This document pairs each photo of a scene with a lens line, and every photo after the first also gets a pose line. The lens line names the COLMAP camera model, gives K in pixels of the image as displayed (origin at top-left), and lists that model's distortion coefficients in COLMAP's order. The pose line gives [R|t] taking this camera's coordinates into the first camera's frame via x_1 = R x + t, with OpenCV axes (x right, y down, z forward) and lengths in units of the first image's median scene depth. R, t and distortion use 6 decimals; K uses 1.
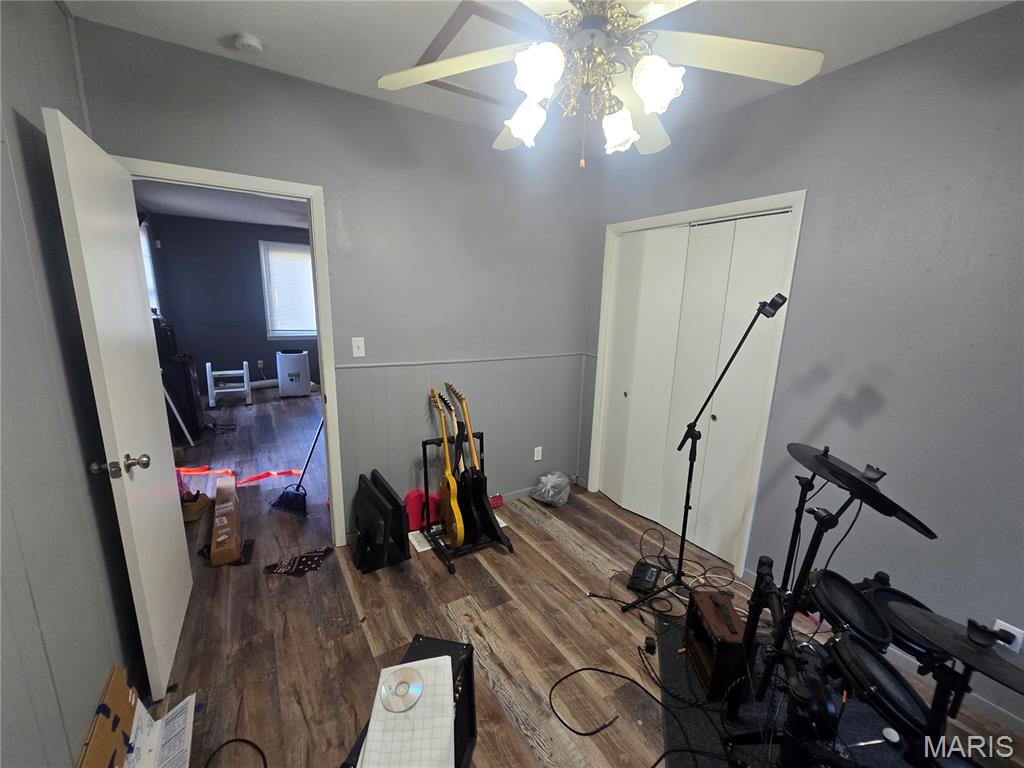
lens RADIAL K [[410.6, 0, 512.0], [0, 410.6, 384.0], [0, 0, 1]] dist [0.000433, 0.000027]
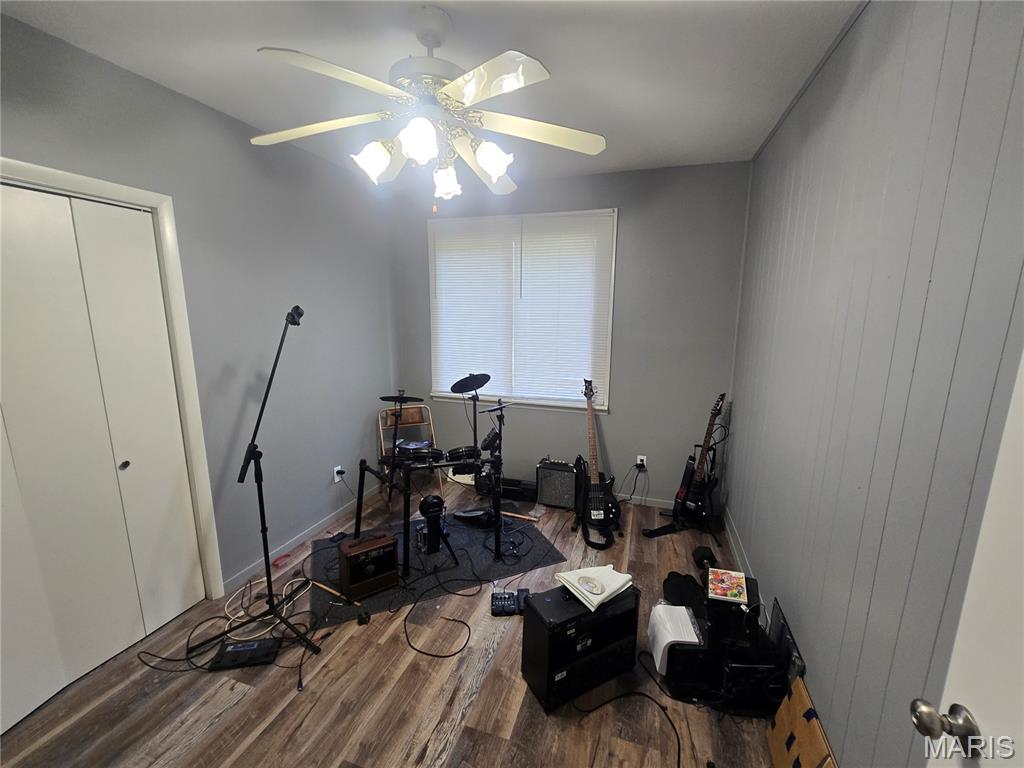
lens RADIAL K [[410.6, 0, 512.0], [0, 410.6, 384.0], [0, 0, 1]] dist [0.000433, 0.000027]
pose [[-0.622838, -0.169371, 0.763797, -0.604020], [0.132784, 0.939235, 0.316552, -0.245391], [-0.771000, 0.298581, -0.562502, 1.014170]]
